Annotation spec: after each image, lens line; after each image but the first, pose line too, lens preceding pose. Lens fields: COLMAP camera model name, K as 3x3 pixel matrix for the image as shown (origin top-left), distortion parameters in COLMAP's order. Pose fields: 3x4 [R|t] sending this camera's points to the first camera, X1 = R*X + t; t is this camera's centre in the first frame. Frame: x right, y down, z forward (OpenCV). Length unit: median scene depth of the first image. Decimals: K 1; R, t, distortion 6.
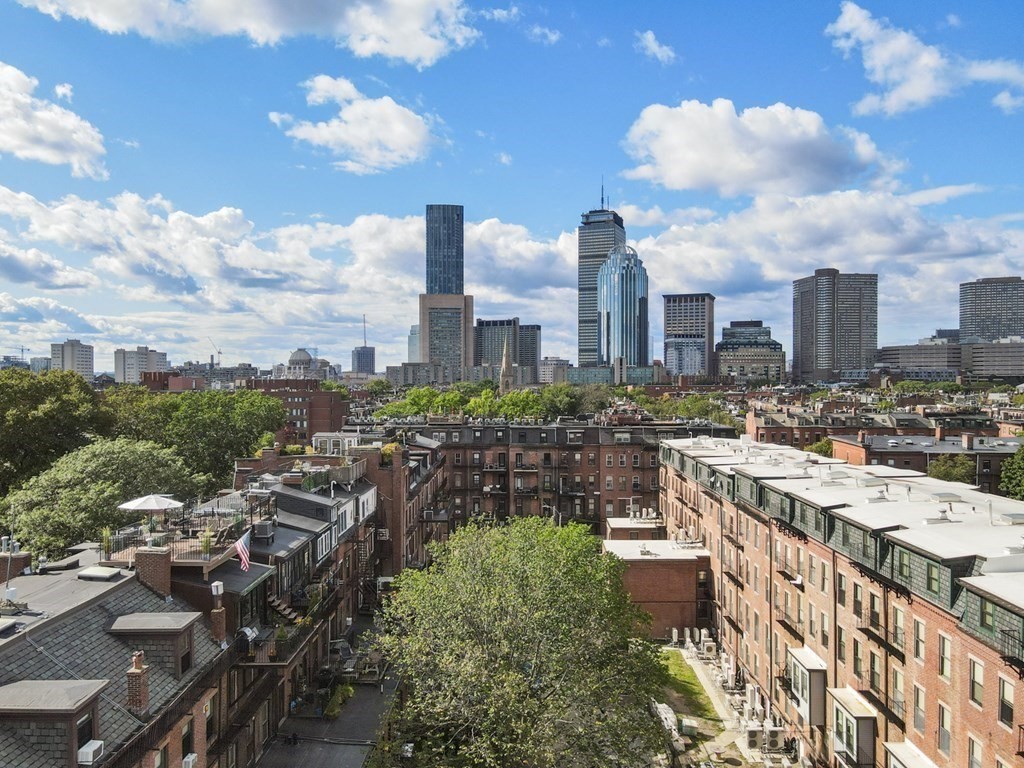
lens RADIAL K [[757.0, 0, 512.0], [0, 757.0, 384.0], [0, 0, 1]] dist [-0.007799, 0.038644]
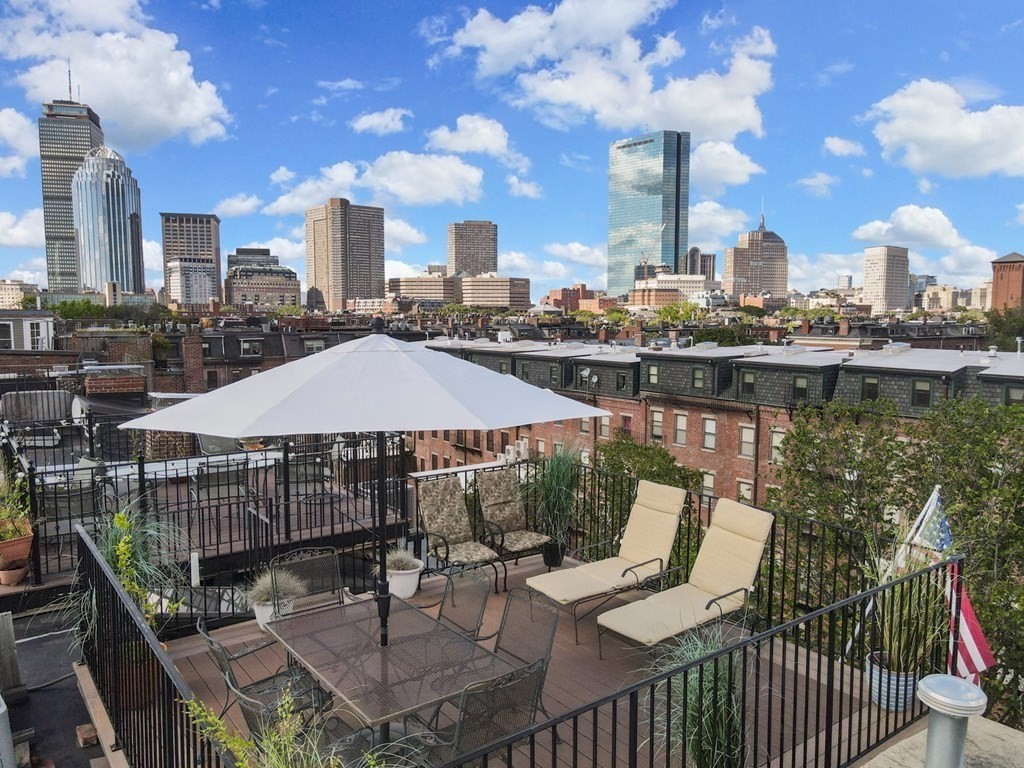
lens RADIAL K [[757.0, 0, 512.0], [0, 757.0, 384.0], [0, 0, 1]] dist [-0.007799, 0.038644]
pose [[0.790813, -0.054946, 0.609586, -0.120455], [0.003147, 0.996314, 0.085722, 0.032113], [-0.612050, -0.065871, 0.788071, 0.199698]]
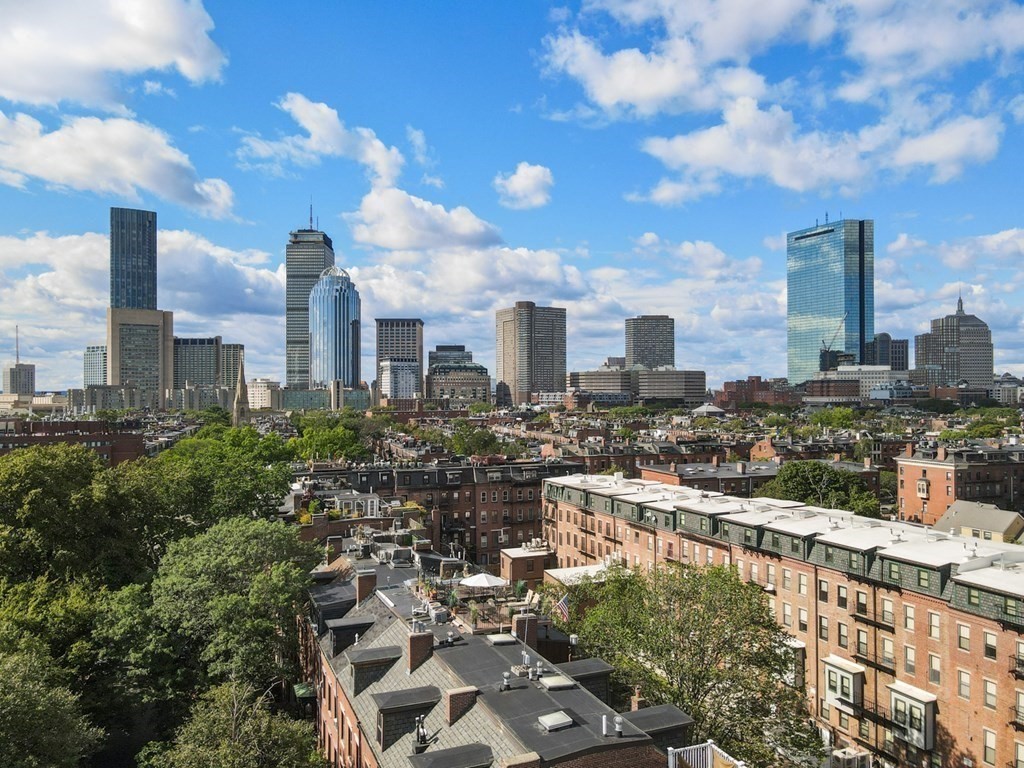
lens RADIAL K [[757.0, 0, 512.0], [0, 757.0, 384.0], [0, 0, 1]] dist [-0.007799, 0.038644]
pose [[0.915231, 0.002425, 0.402922, -0.210127], [0.006722, 0.999751, -0.021284, -0.031553], [-0.402874, 0.022188, 0.914987, -0.037402]]
